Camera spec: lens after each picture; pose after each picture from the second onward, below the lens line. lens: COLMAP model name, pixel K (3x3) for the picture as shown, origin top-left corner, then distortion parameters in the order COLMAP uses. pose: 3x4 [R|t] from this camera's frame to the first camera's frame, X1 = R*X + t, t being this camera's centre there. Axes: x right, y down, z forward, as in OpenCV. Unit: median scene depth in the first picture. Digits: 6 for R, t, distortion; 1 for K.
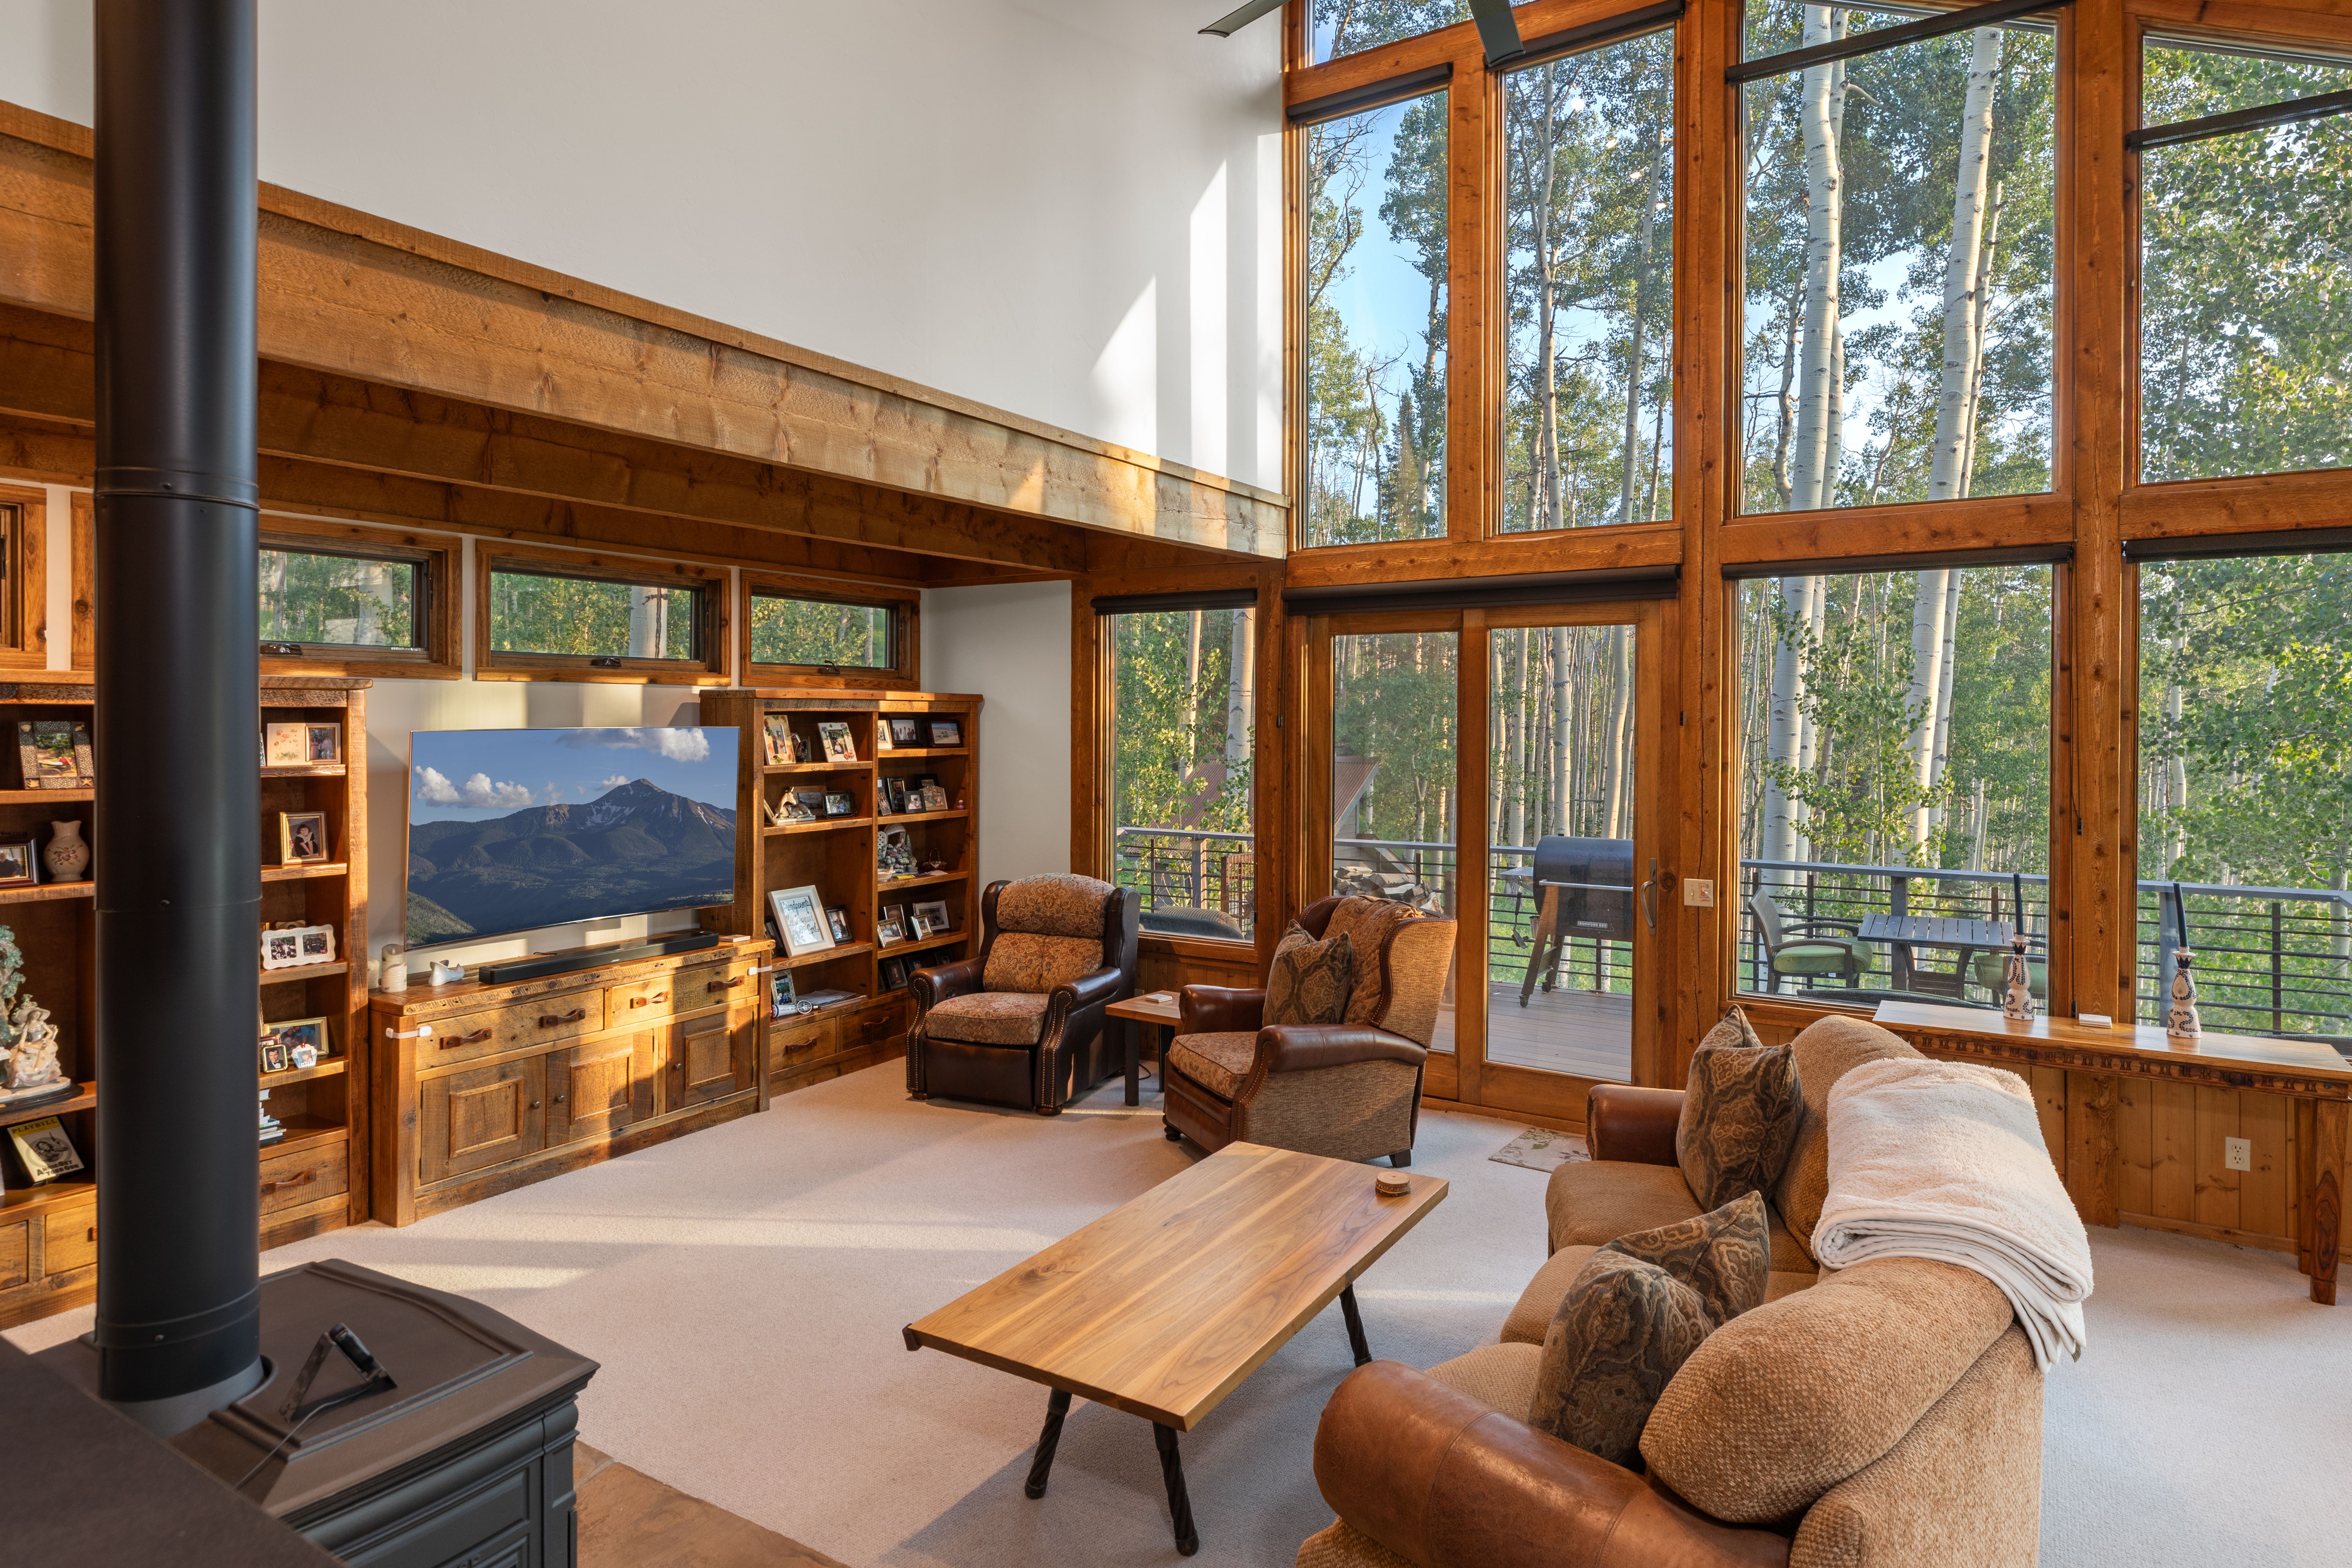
lens RADIAL K [[1319.0, 0, 1169.9], [0, 1319.0, 725.4], [0, 0, 1]] dist [0.005089, 0.001775]
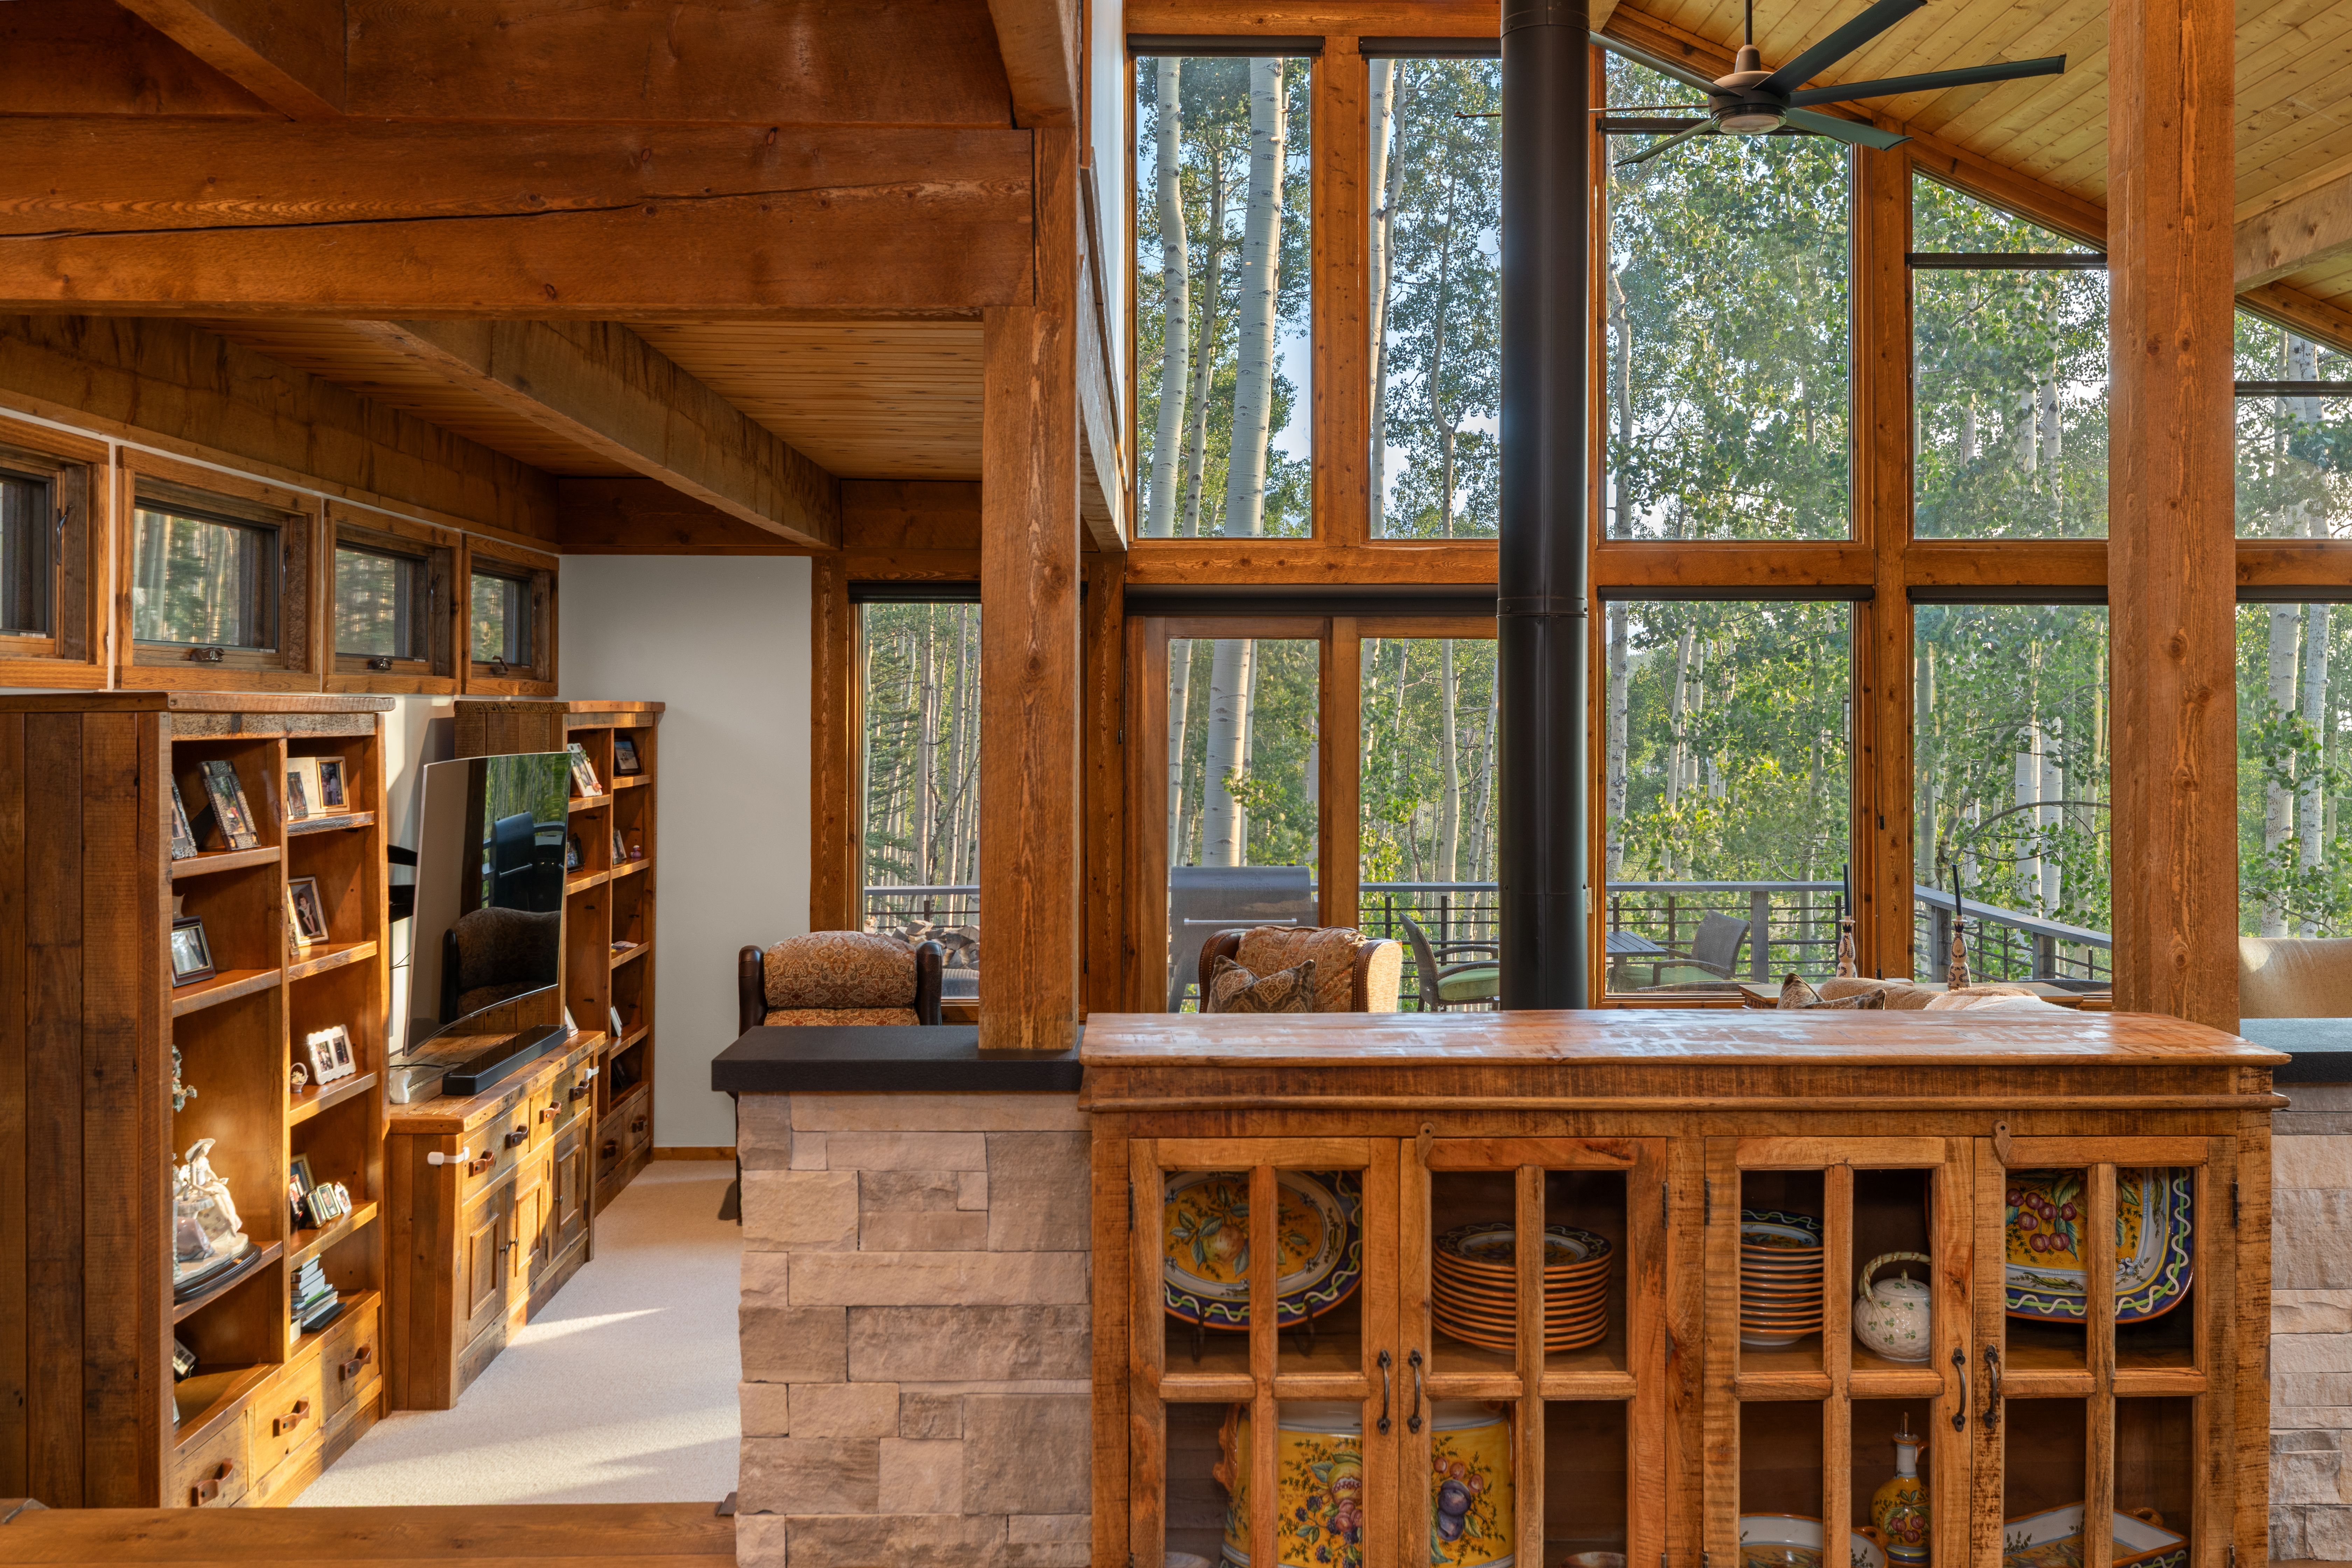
lens RADIAL K [[2183.6, 0, 1179.9], [0, 2183.6, 683.7], [0, 0, 1]] dist [-0.005265, 0.002348]
pose [[0.834481, 0.004172, 0.551021, -0.763558], [0.004633, 0.999883, -0.014586, -0.019015], [-0.551017, 0.014724, 0.834364, -0.248899]]
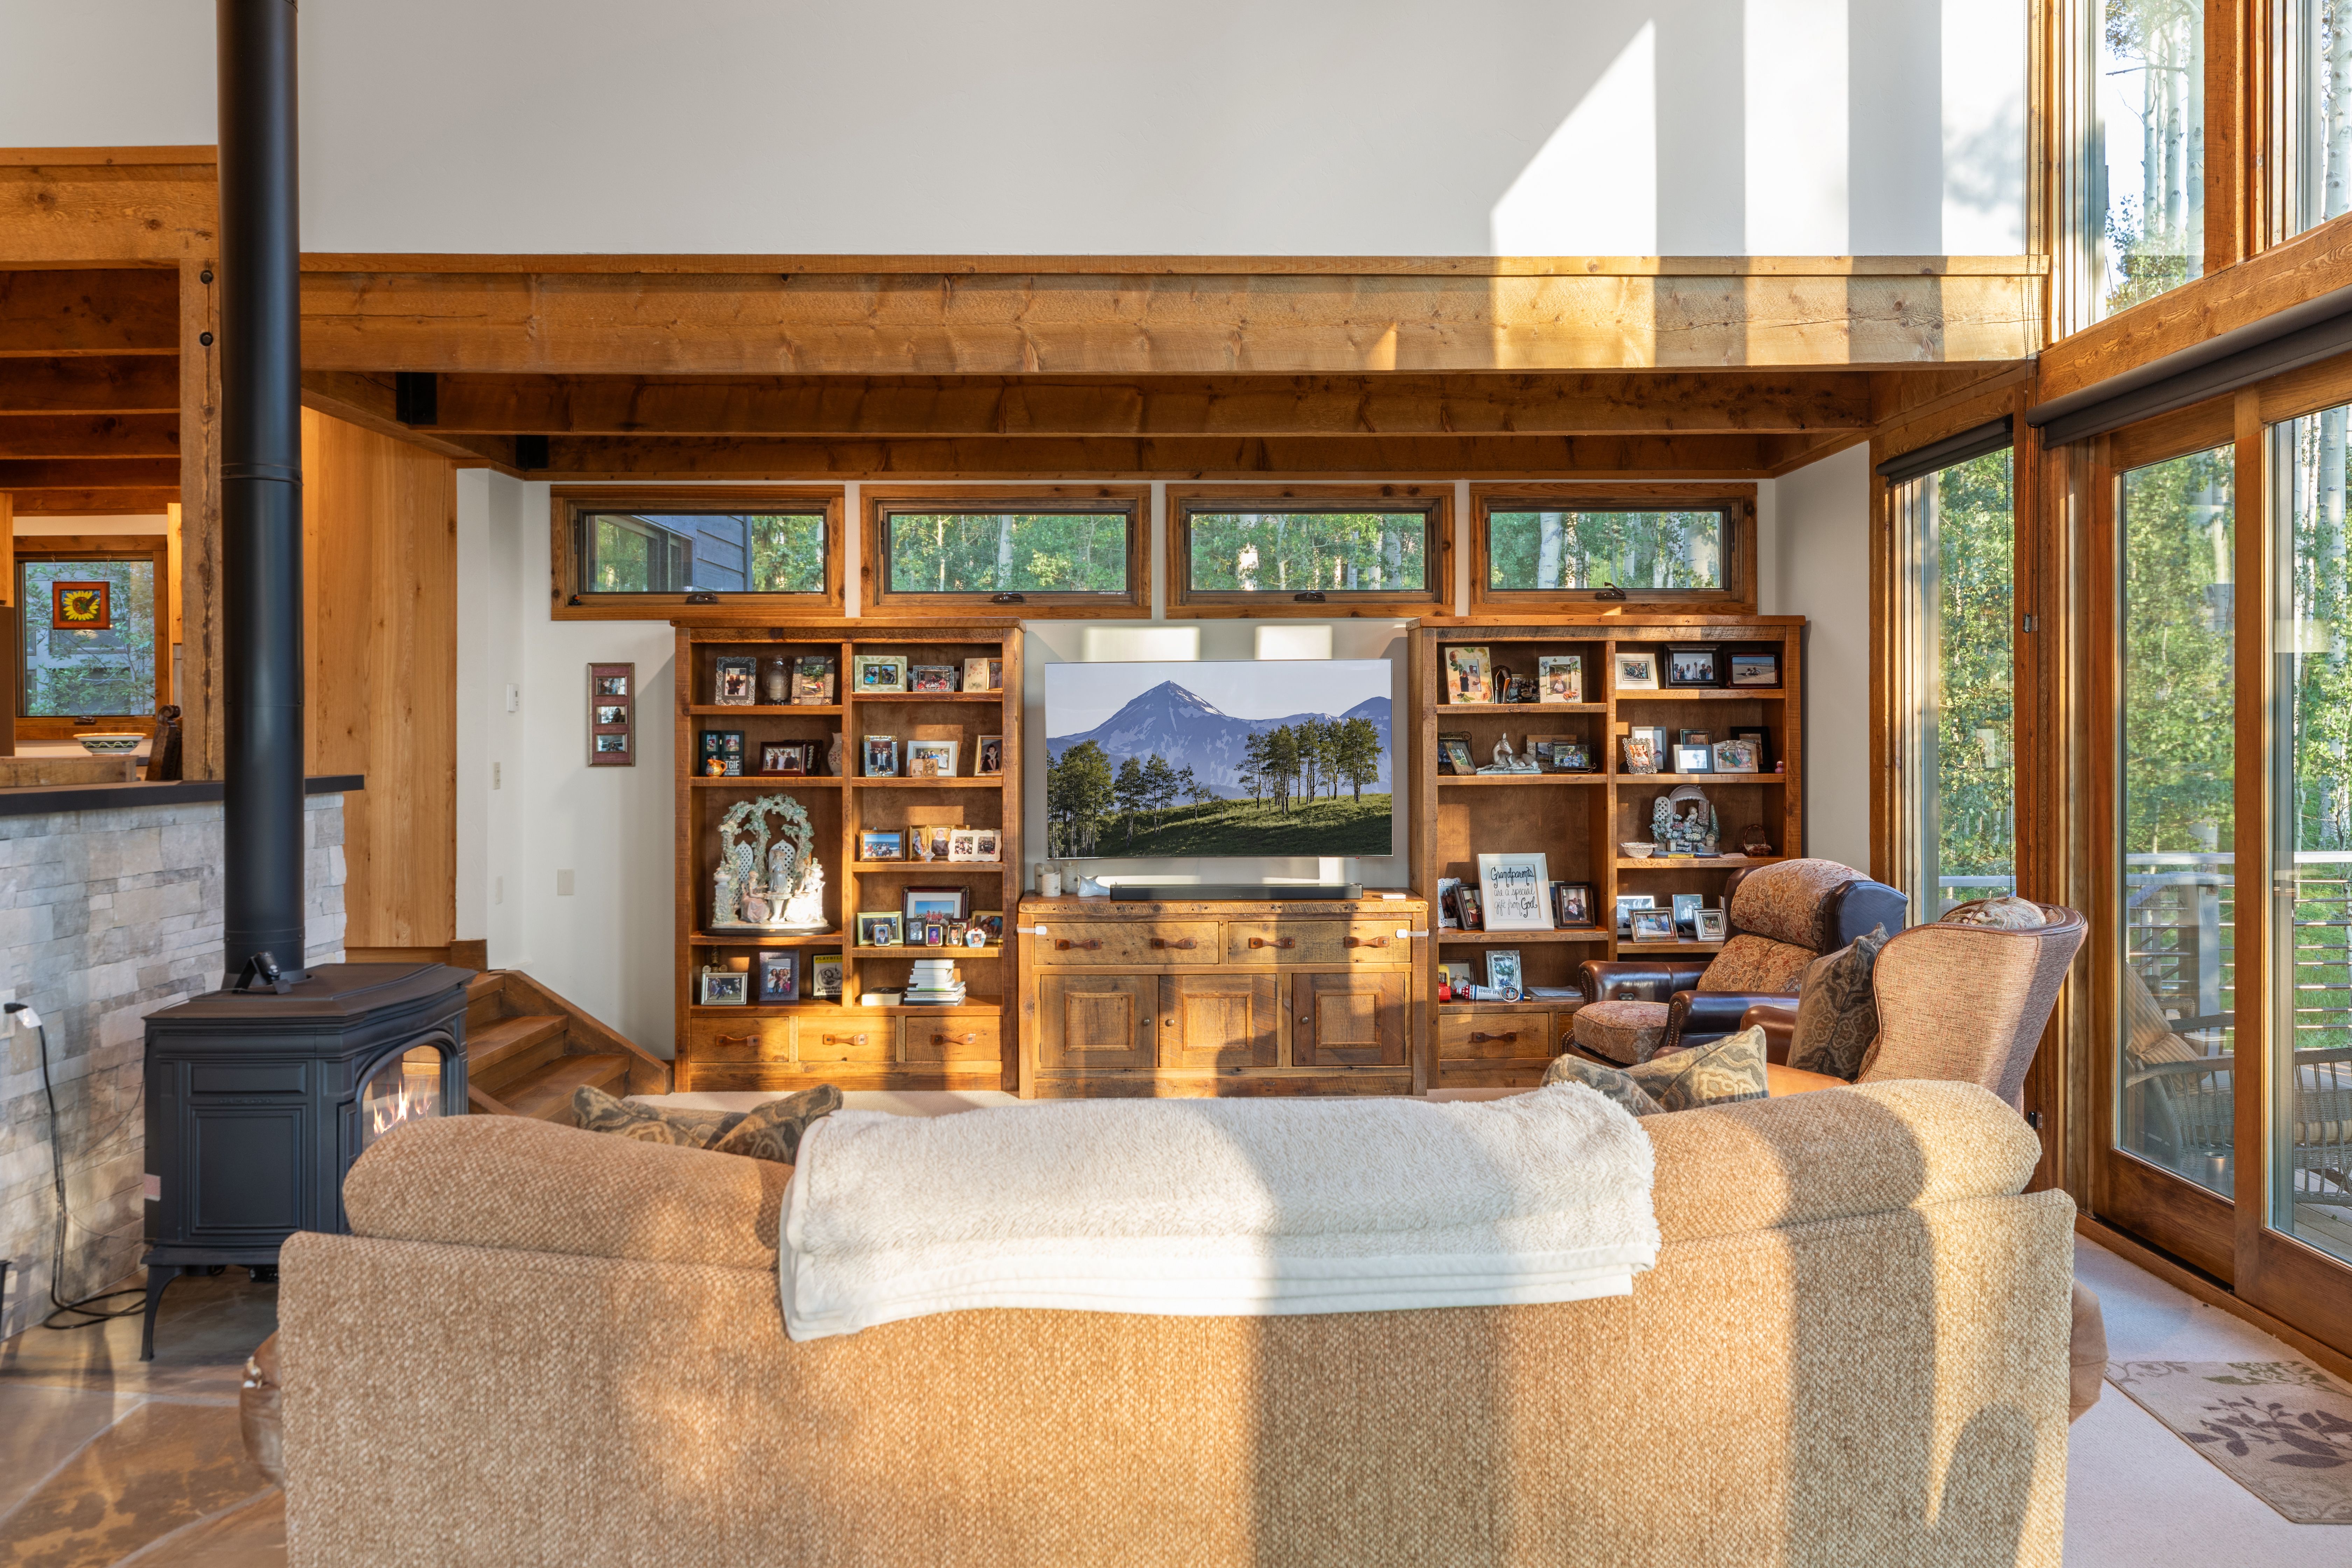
lens RADIAL K [[1760.3, 0, 1180.4], [0, 1760.3, 734.7], [0, 0, 1]] dist [0.021620, -0.002135]
pose [[0.544349, -0.000232, -0.838859, 0.637190], [-0.001324, 0.999998, -0.001135, 0.057648], [0.838858, 0.001729, 0.544348, 0.246646]]
